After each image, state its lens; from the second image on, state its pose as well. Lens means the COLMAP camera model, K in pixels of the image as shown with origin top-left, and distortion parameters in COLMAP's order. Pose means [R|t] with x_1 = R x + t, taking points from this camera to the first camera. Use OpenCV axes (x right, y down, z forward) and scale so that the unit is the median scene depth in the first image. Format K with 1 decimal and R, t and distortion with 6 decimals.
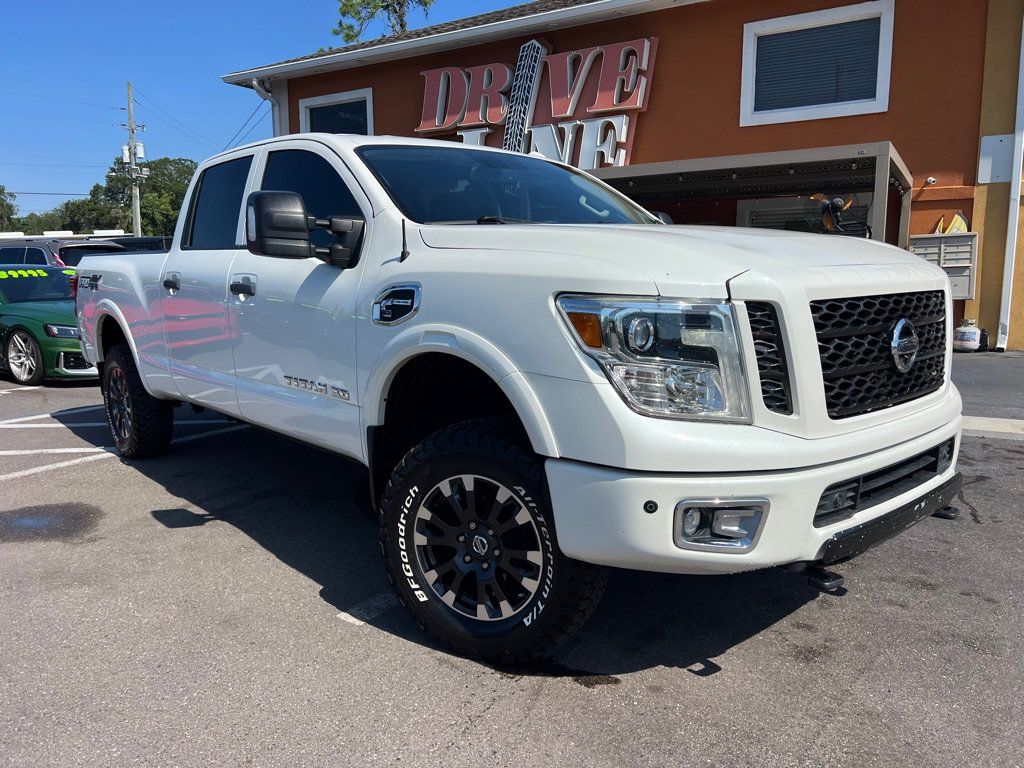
lens RADIAL K [[772.7, 0, 511.2], [0, 772.7, 396.8], [0, 0, 1]] dist [0.055199, -0.062774]
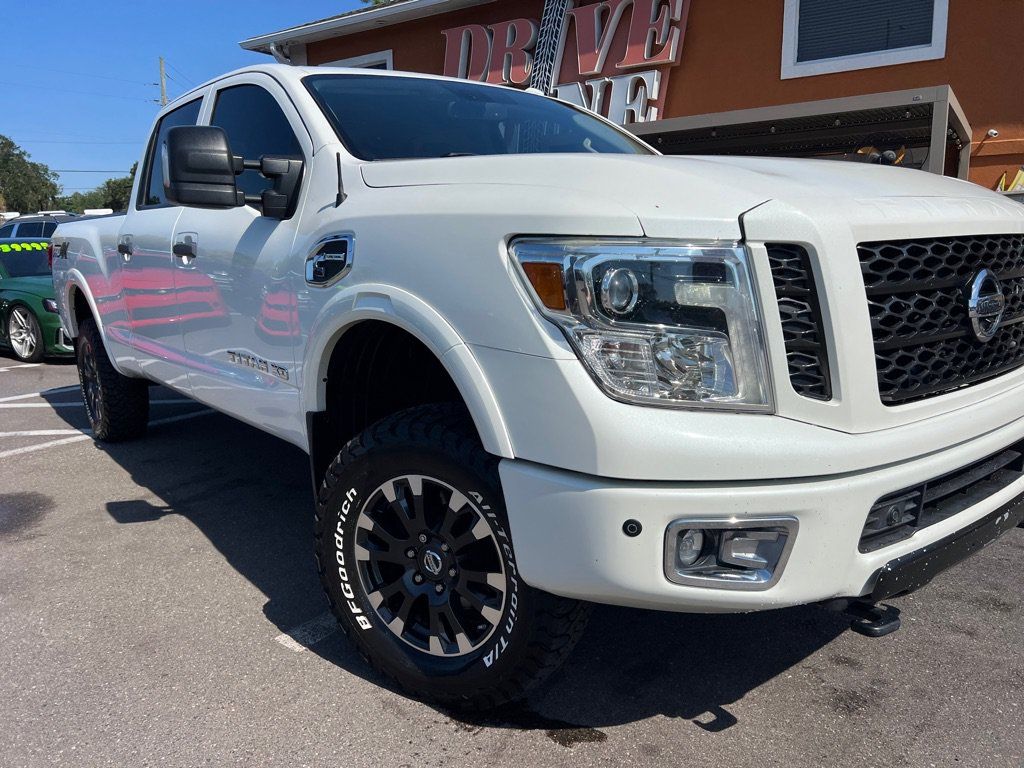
lens RADIAL K [[772.7, 0, 513.8], [0, 772.7, 396.4], [0, 0, 1]] dist [0.055199, -0.062774]
pose [[0.998934, -0.002829, -0.046079, 0.045514], [0.004310, 0.999477, 0.032056, -0.002486], [0.045964, -0.032220, 0.998423, 0.119561]]
